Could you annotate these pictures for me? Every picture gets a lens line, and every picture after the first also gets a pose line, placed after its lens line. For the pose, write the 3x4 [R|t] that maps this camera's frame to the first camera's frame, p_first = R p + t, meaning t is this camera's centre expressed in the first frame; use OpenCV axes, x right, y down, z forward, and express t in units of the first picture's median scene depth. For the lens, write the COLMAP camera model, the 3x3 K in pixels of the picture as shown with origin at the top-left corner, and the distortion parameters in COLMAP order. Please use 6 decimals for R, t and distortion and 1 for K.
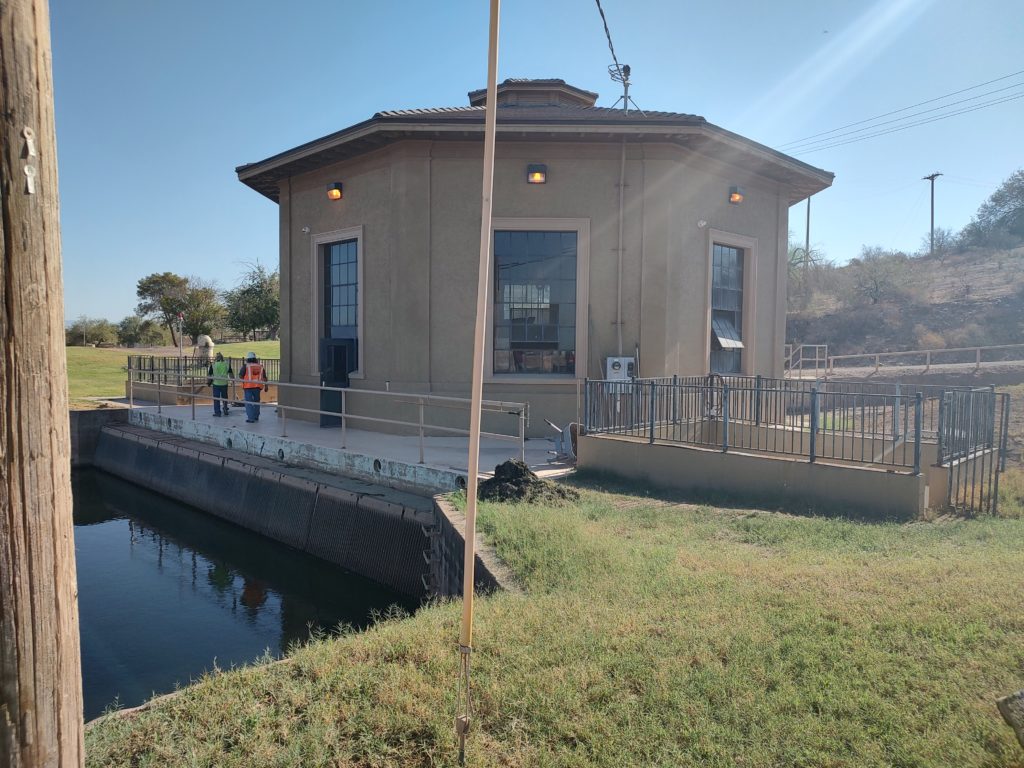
lens RADIAL K [[745.4, 0, 512.0], [0, 745.4, 384.0], [0, 0, 1]] dist [-0.004109, -0.002126]
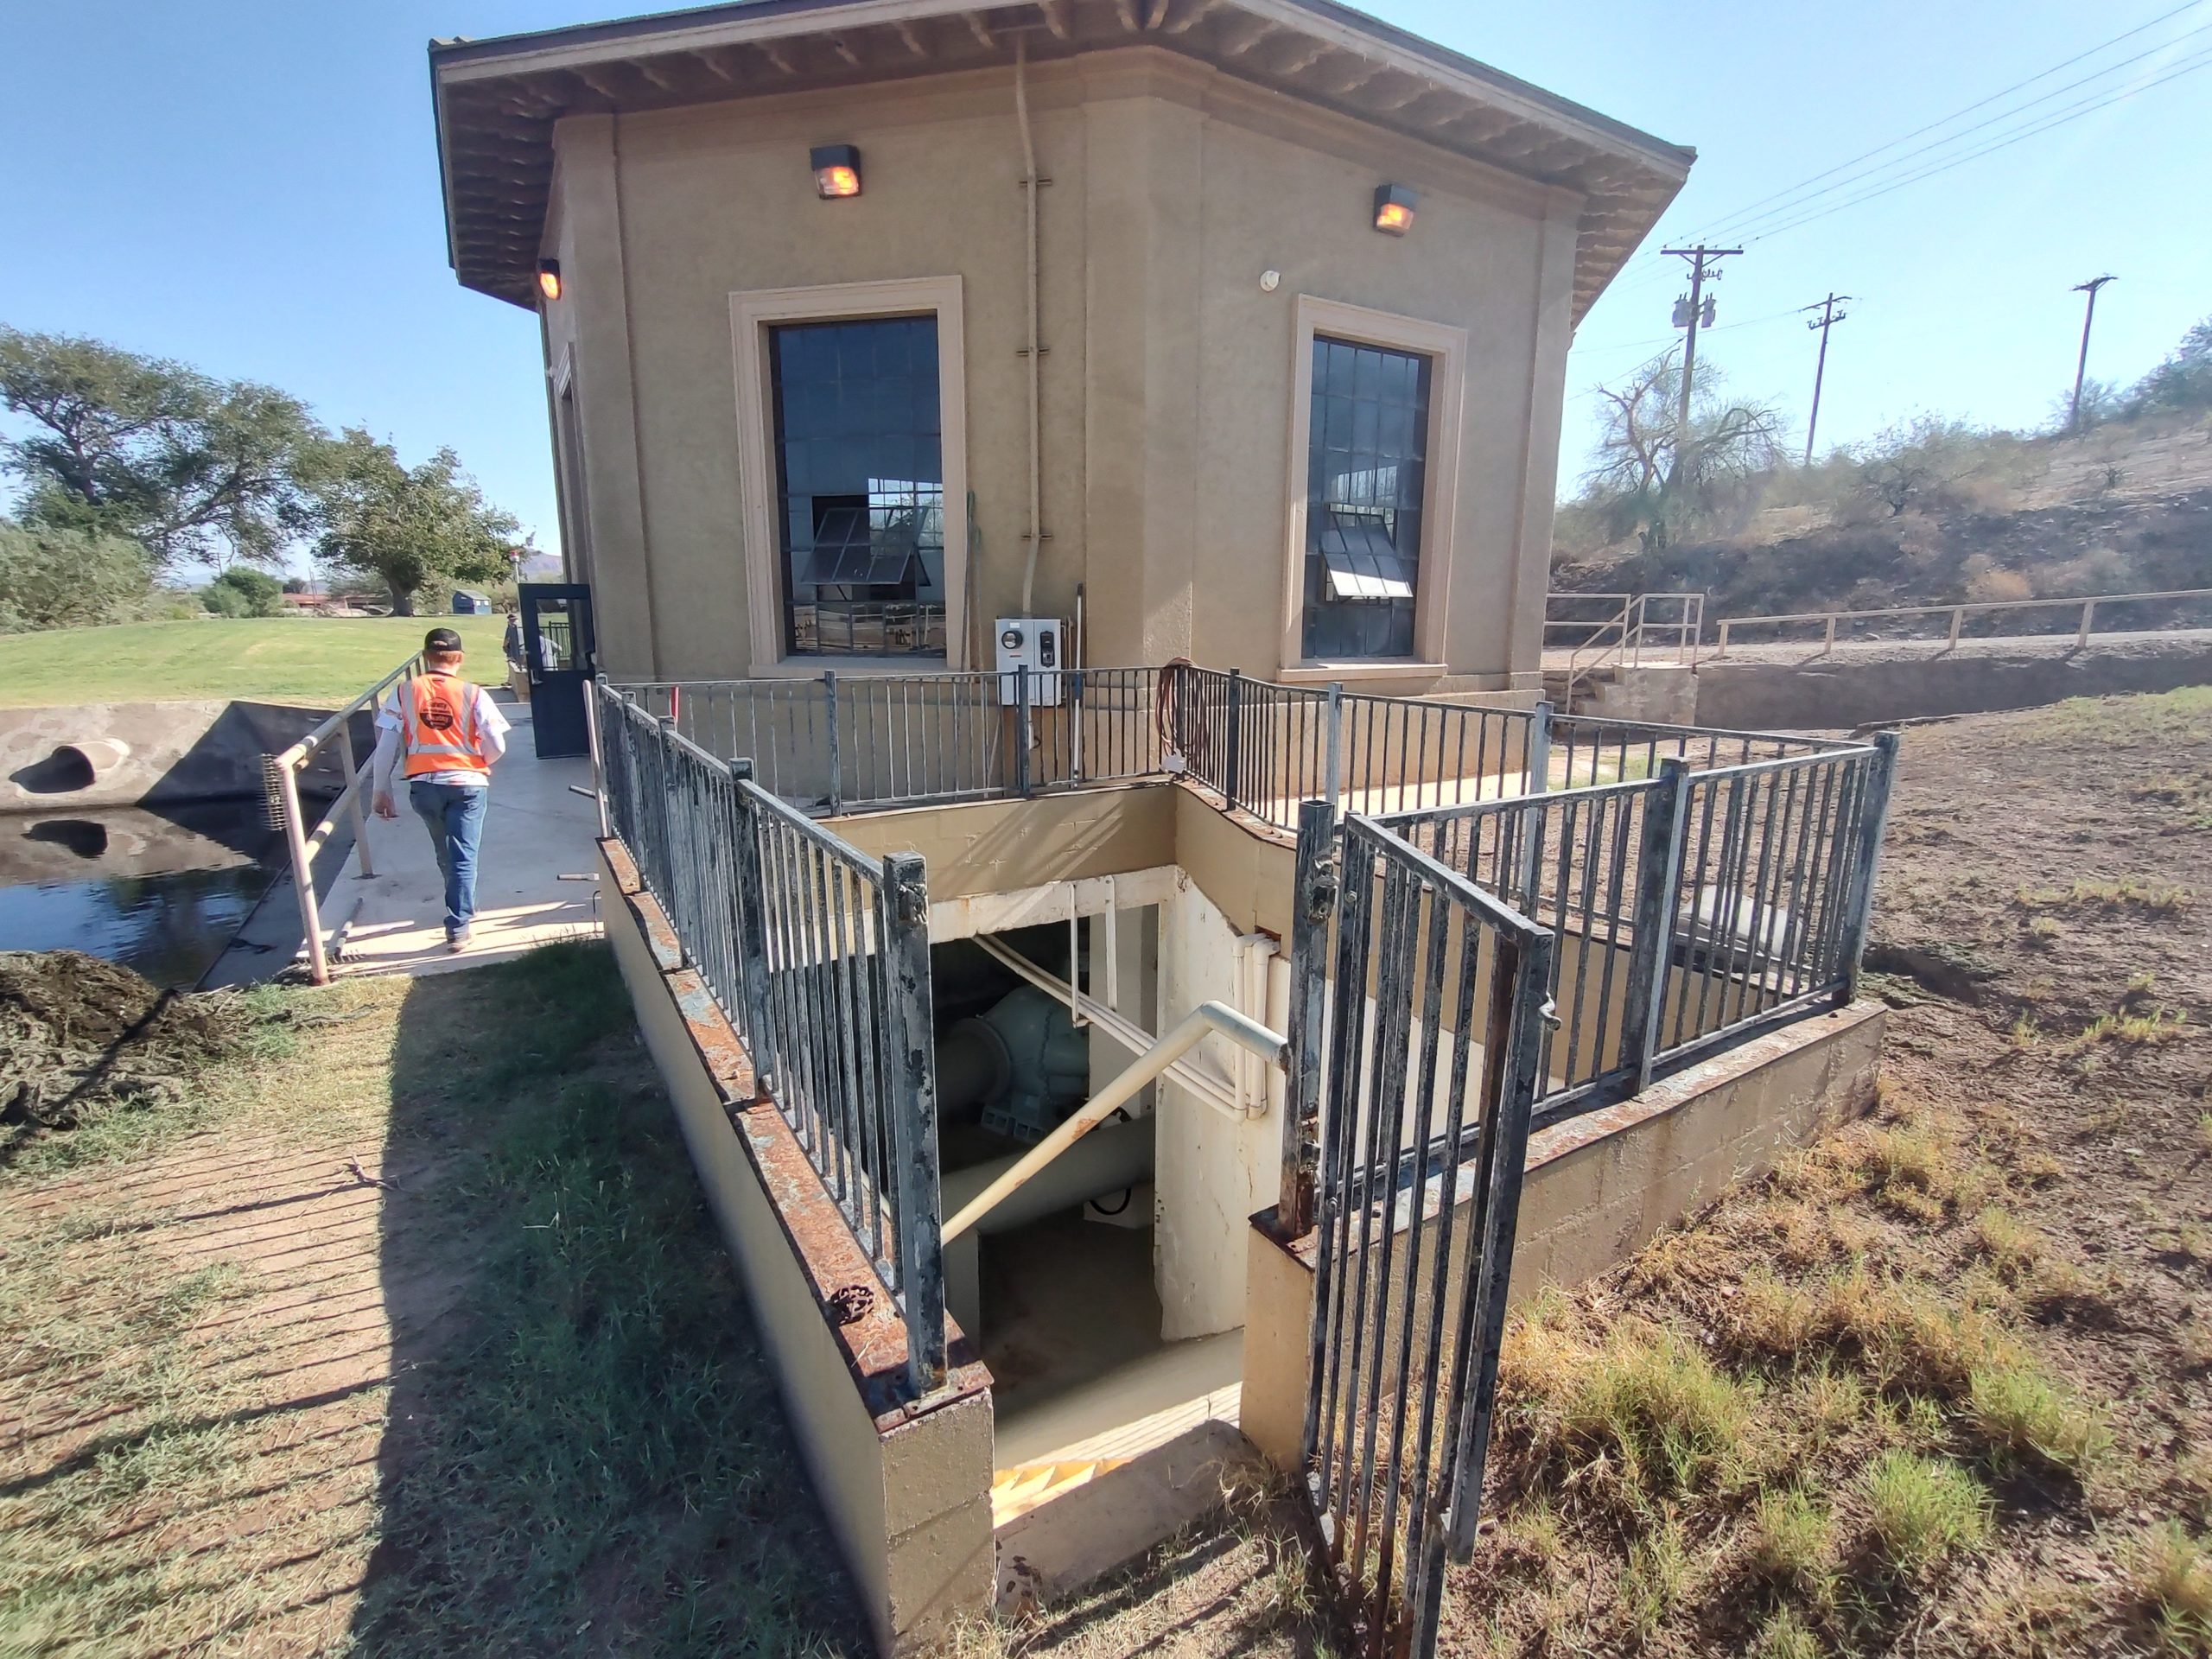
lens RADIAL K [[1036.8, 0, 1105.2], [0, 1036.8, 813.7], [0, 0, 1]] dist [-0.005291, 0.000095]
pose [[0.974090, 0.039785, -0.222634, 0.258199], [-0.007333, 0.989444, 0.144731, -0.009627], [0.226042, -0.139348, 0.964099, 0.343059]]
